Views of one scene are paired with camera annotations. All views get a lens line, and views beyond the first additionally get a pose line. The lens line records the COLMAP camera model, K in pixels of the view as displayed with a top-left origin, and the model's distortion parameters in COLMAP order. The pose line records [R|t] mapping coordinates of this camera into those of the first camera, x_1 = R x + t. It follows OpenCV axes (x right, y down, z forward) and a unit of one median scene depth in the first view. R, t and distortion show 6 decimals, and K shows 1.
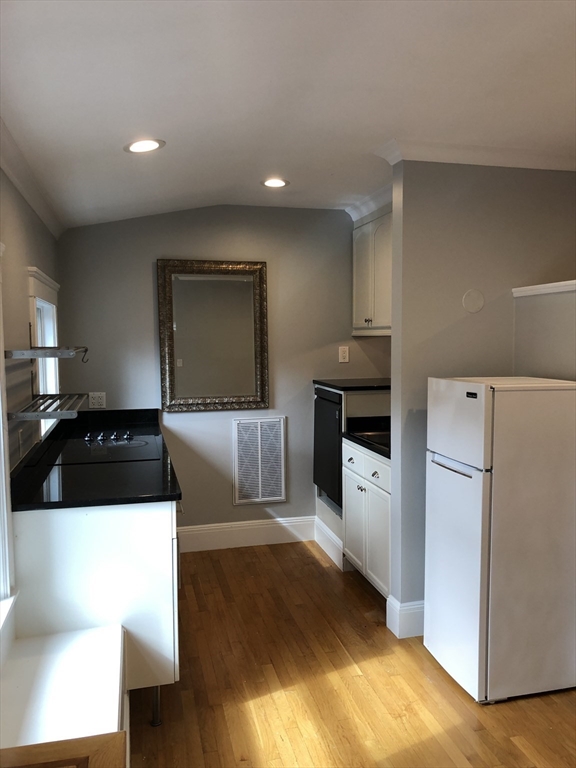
lens RADIAL K [[634.9, 0, 290.8], [0, 634.9, 385.2], [0, 0, 1]] dist [0.030366, -0.029687]
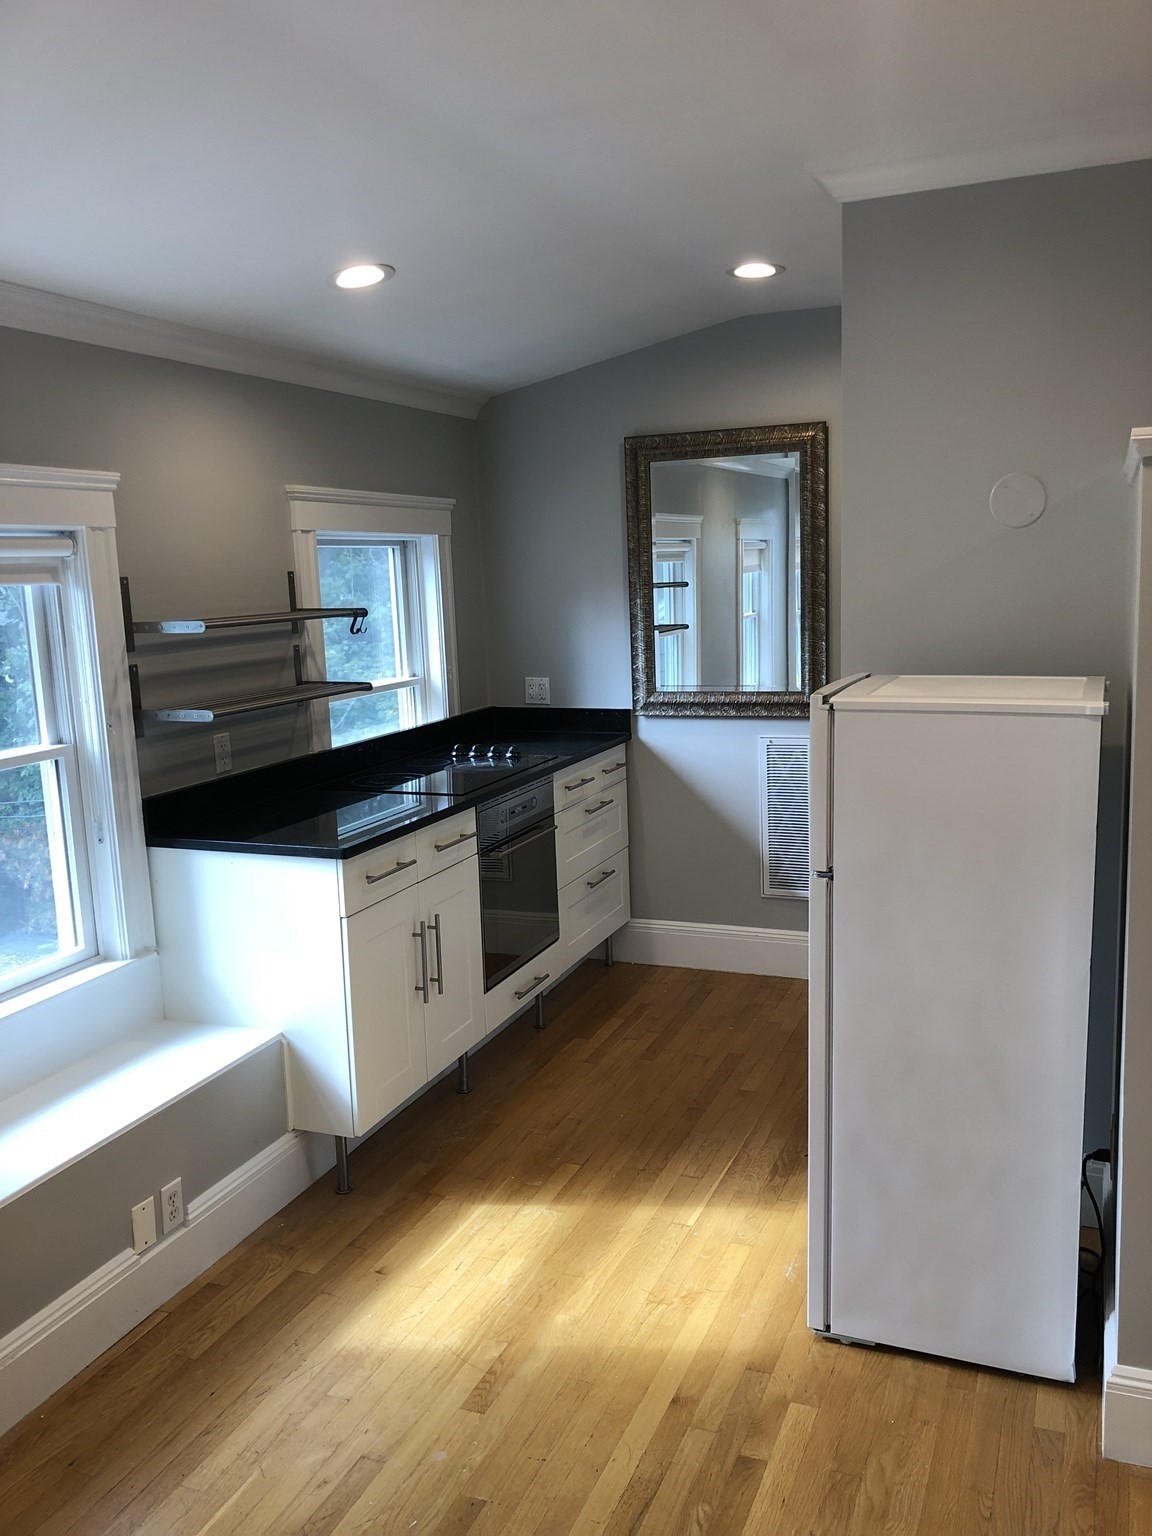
lens RADIAL K [[1269.9, 0, 580.8], [0, 1269.9, 767.5], [0, 0, 1]] dist [0.030366, -0.029687]
pose [[0.801579, 0.072745, -0.593447, 0.523324], [-0.016255, 0.994855, 0.099993, -0.028641], [0.597668, -0.070506, 0.798638, 0.092859]]
